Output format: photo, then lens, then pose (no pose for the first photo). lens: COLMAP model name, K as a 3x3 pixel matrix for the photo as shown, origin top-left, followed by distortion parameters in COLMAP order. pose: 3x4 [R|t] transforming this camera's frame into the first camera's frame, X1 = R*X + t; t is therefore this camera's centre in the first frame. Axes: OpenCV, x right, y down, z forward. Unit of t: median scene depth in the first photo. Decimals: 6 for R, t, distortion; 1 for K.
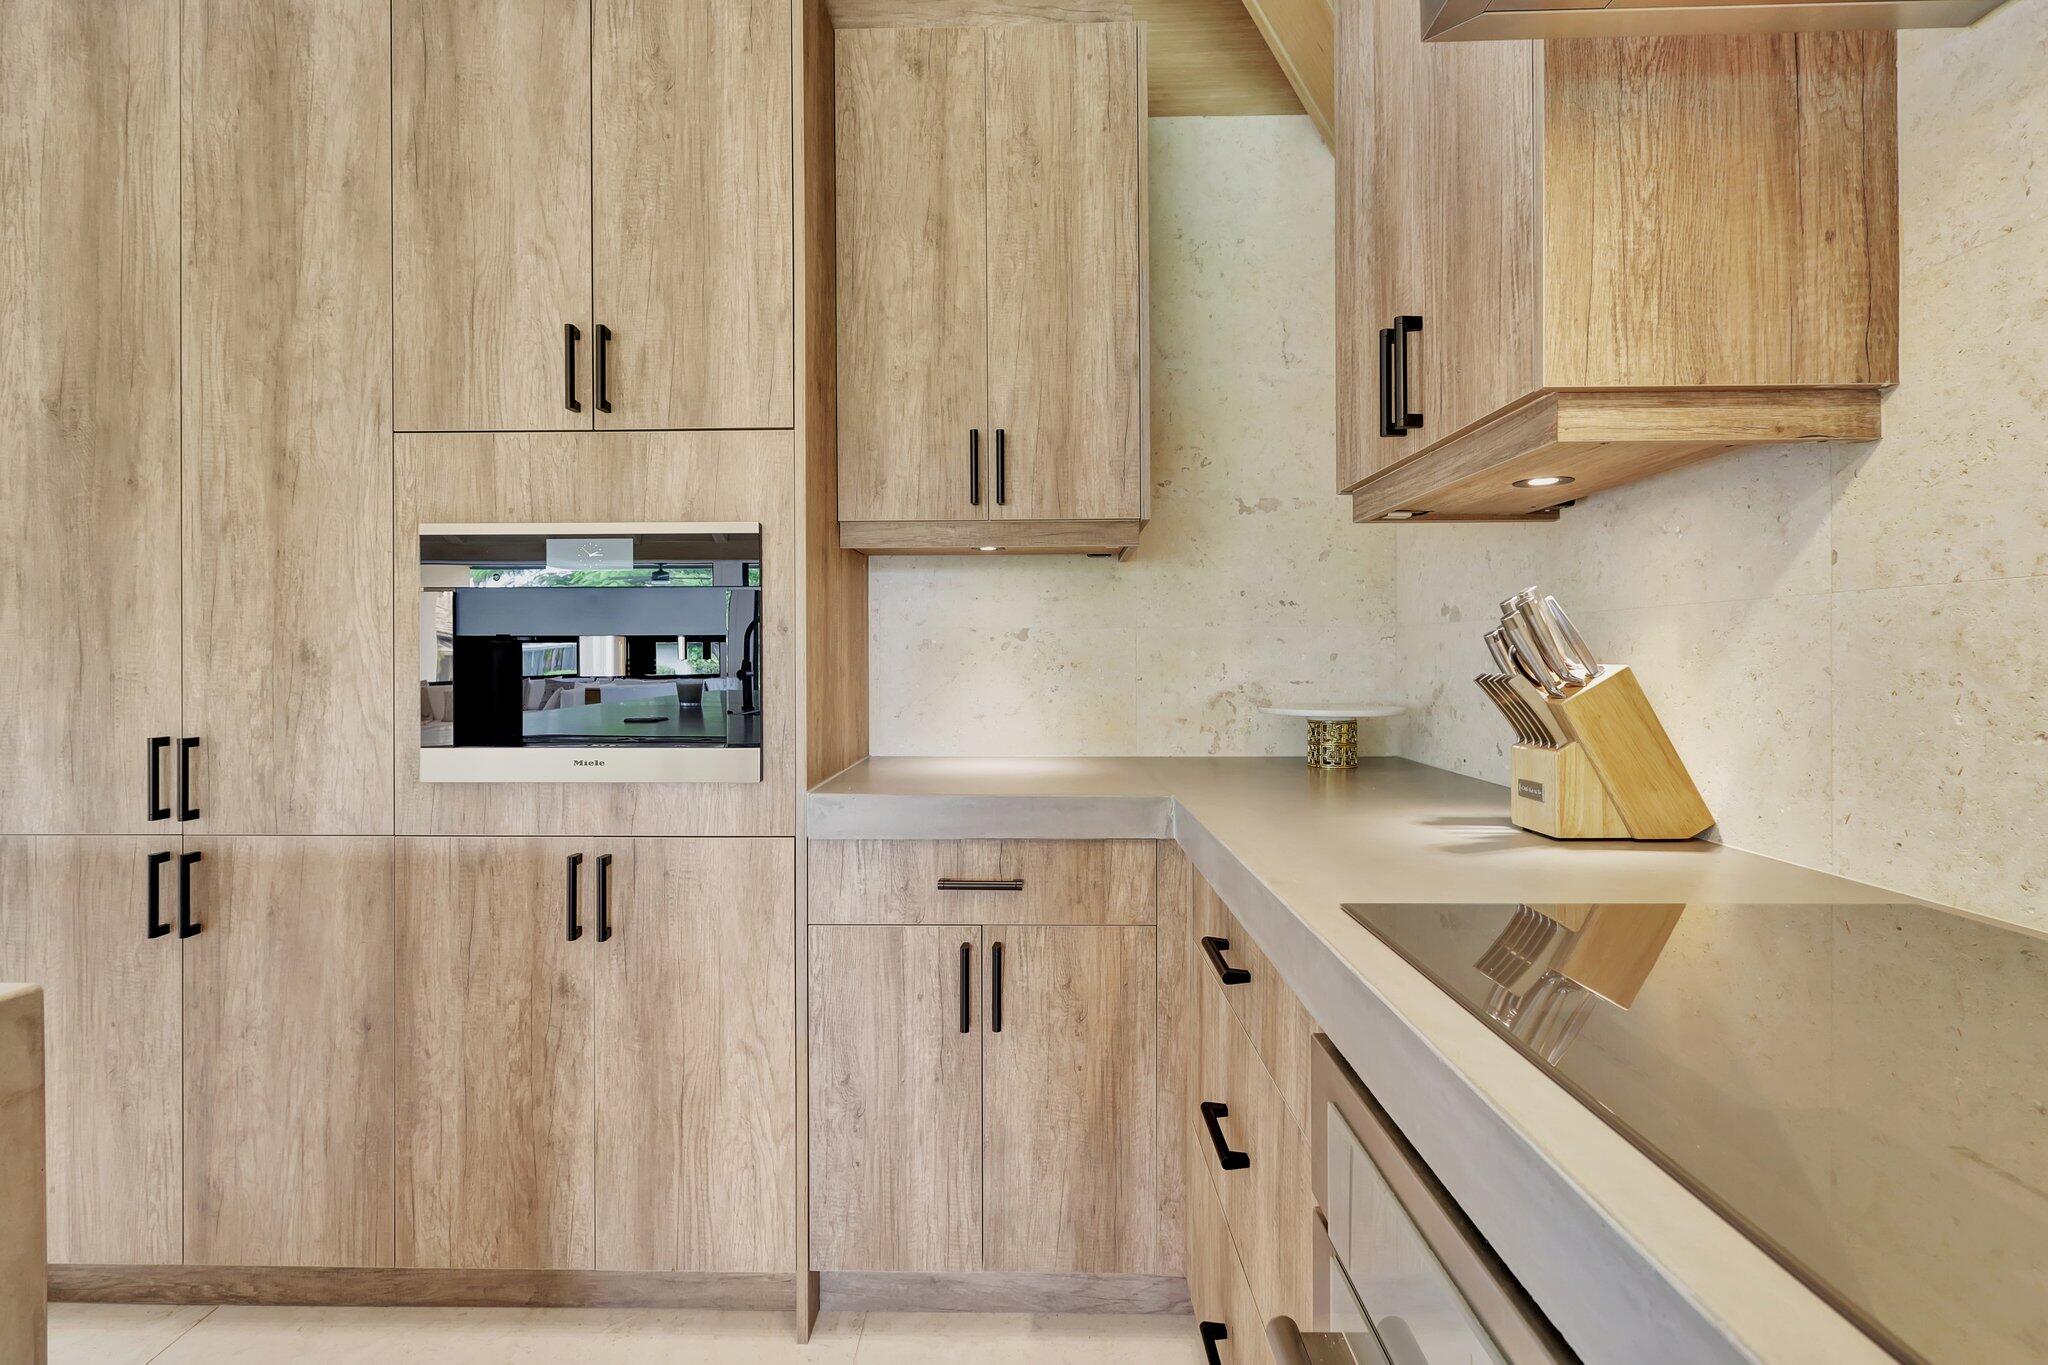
lens RADIAL K [[958.0, 0, 1015.4], [0, 958.0, 664.6], [0, 0, 1]] dist [0.001465, 0.000856]
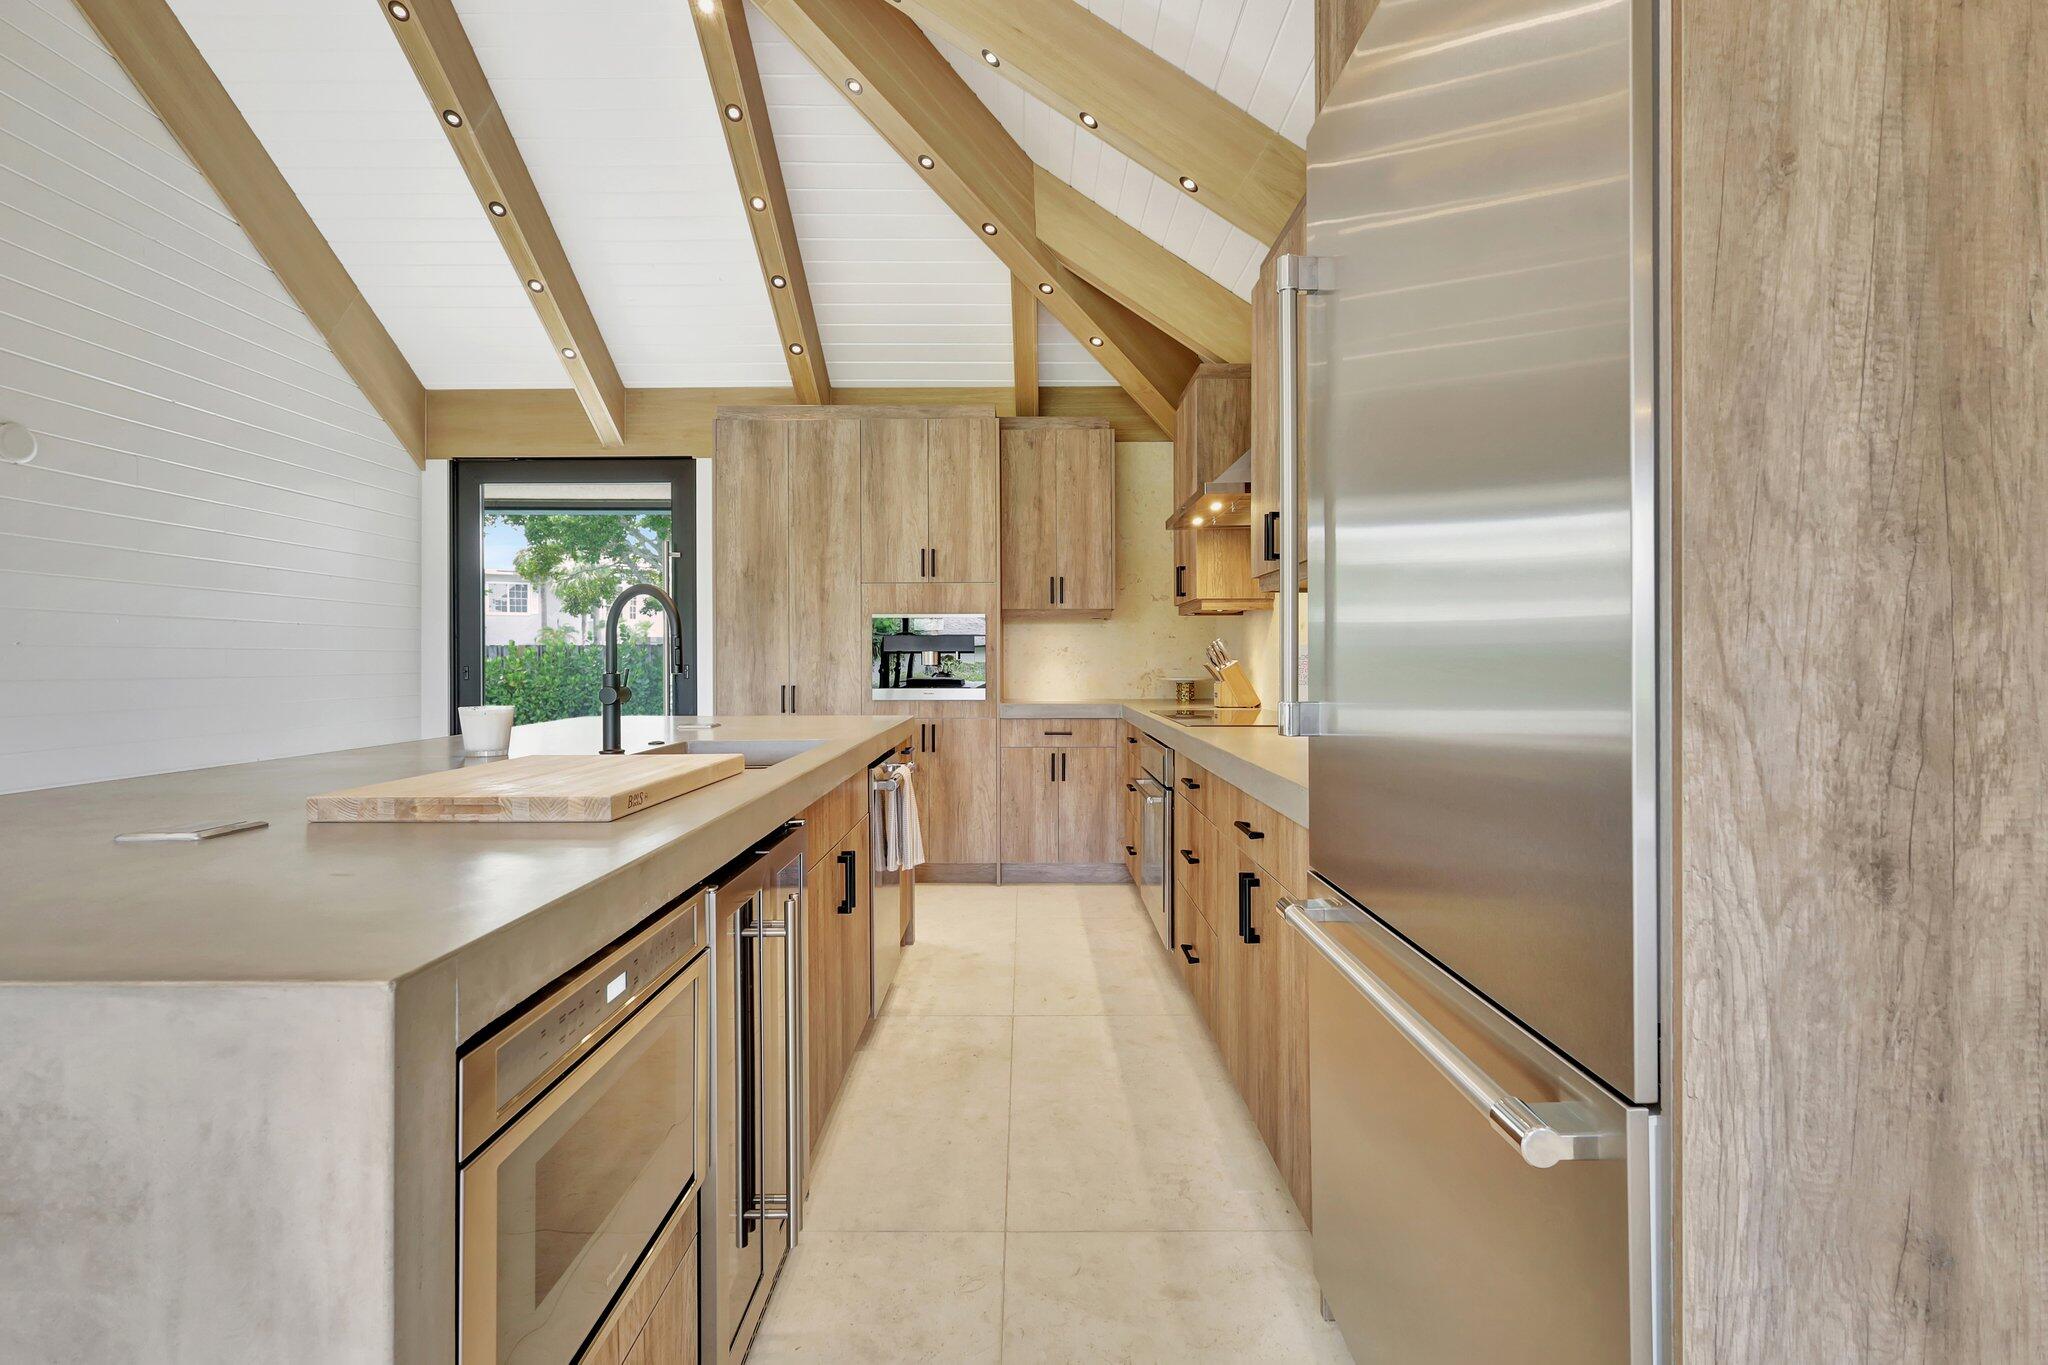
lens RADIAL K [[958.0, 0, 1018.5], [0, 958.0, 674.1], [0, 0, 1]] dist [0.001465, 0.000856]
pose [[0.999901, -0.000702, 0.014064, -0.200612], [0.000546, 0.999938, 0.011119, 0.008115], [-0.014071, -0.011110, 0.999839, -1.986766]]
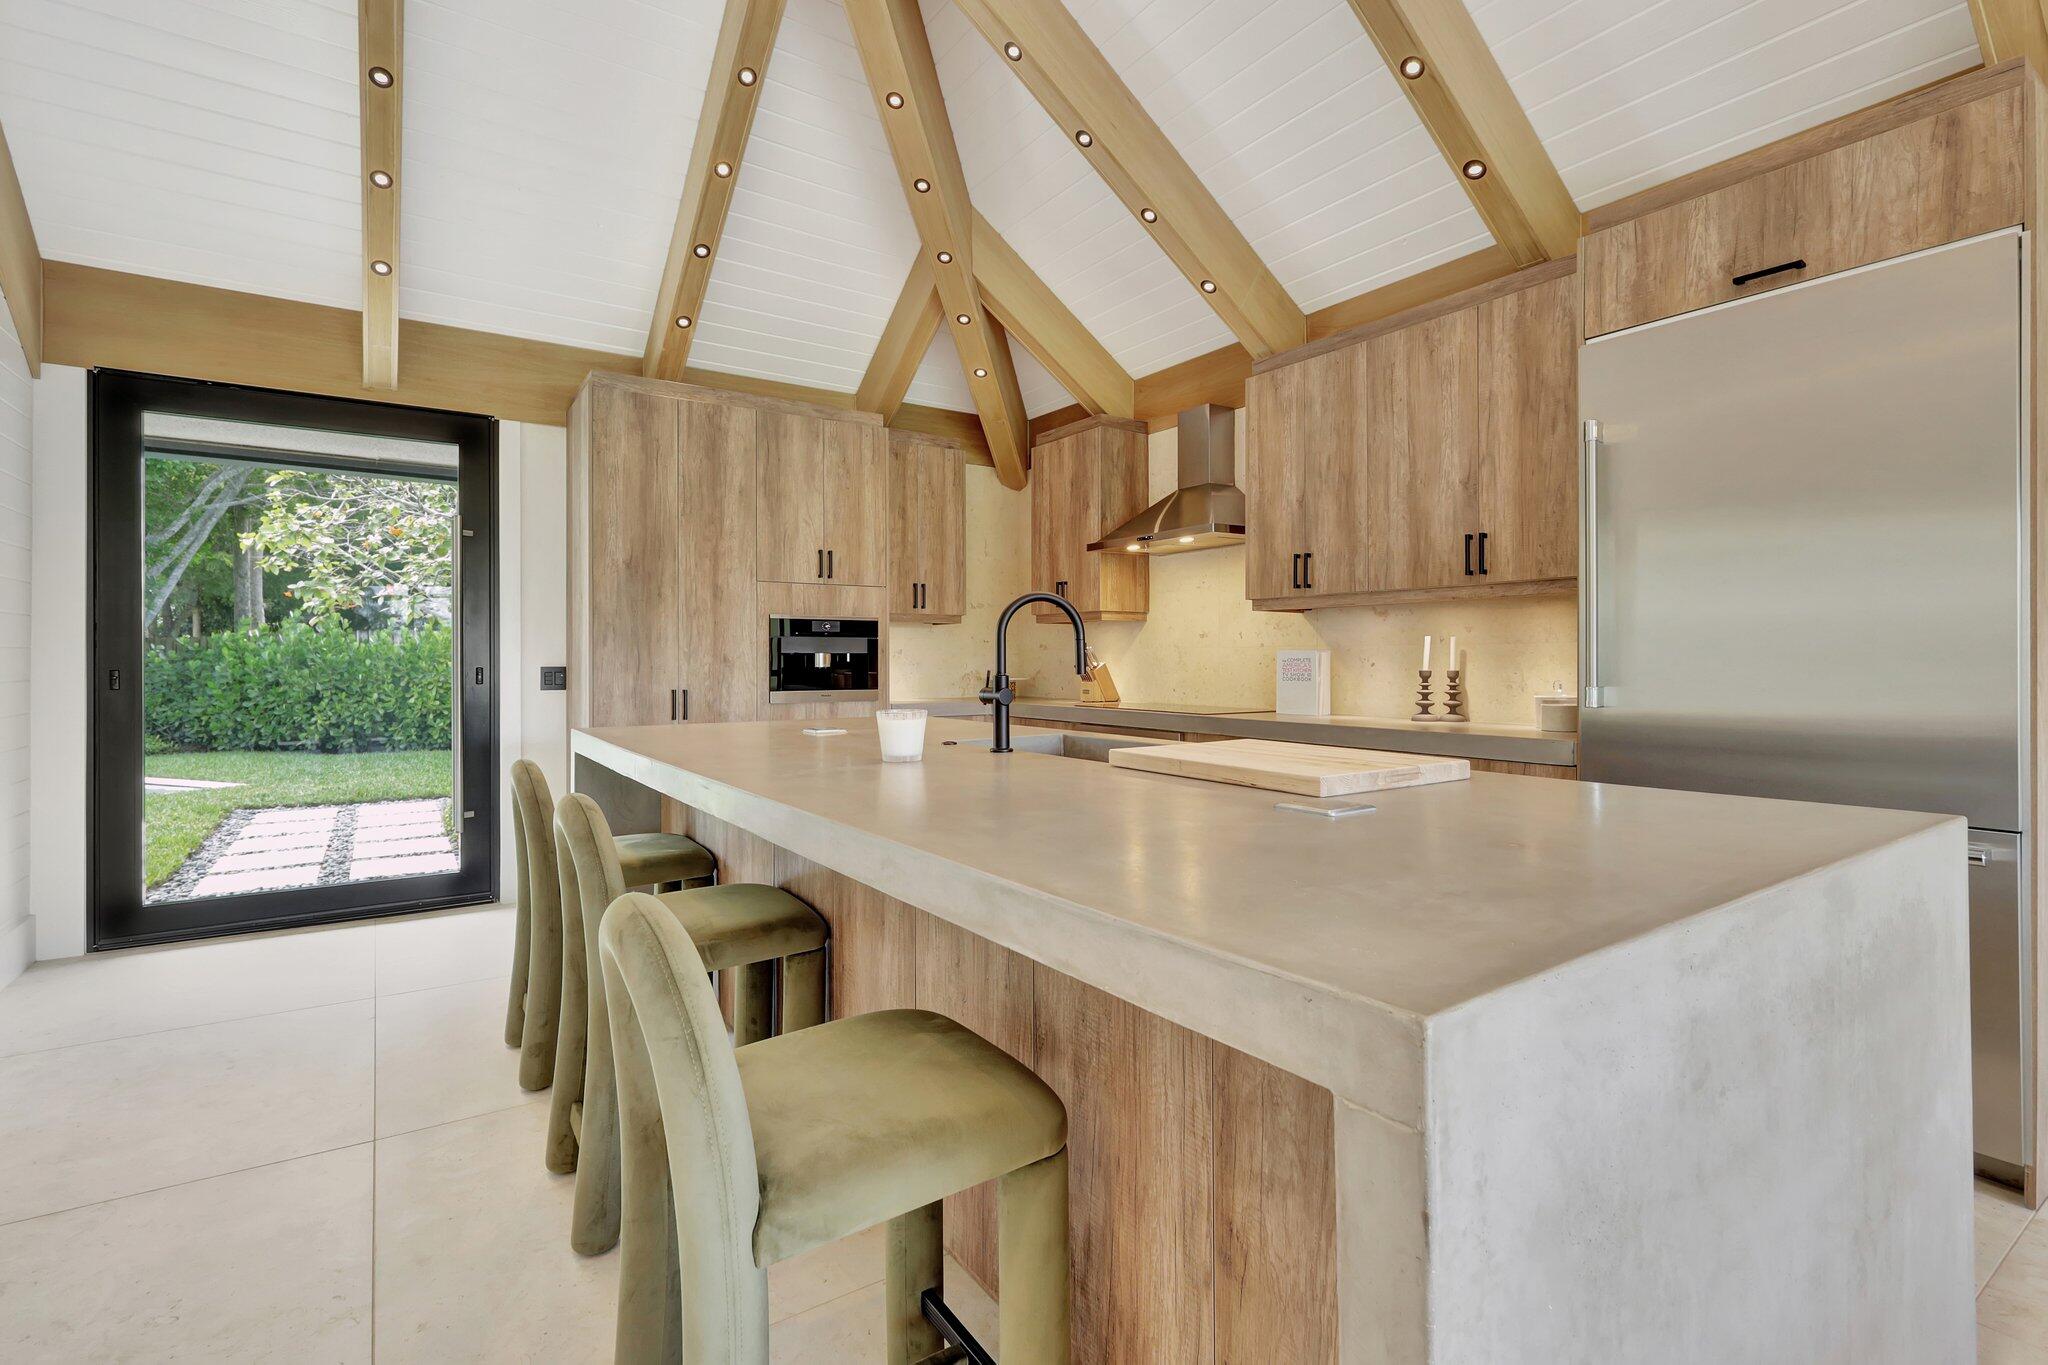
lens RADIAL K [[958.0, 0, 1016.9], [0, 958.0, 664.9], [0, 0, 1]] dist [0.001465, 0.000856]
pose [[0.818619, -0.001271, 0.574335, -1.644364], [0.001630, 0.999999, -0.000110, 0.007232], [-0.574334, 0.001026, 0.818620, -1.761200]]
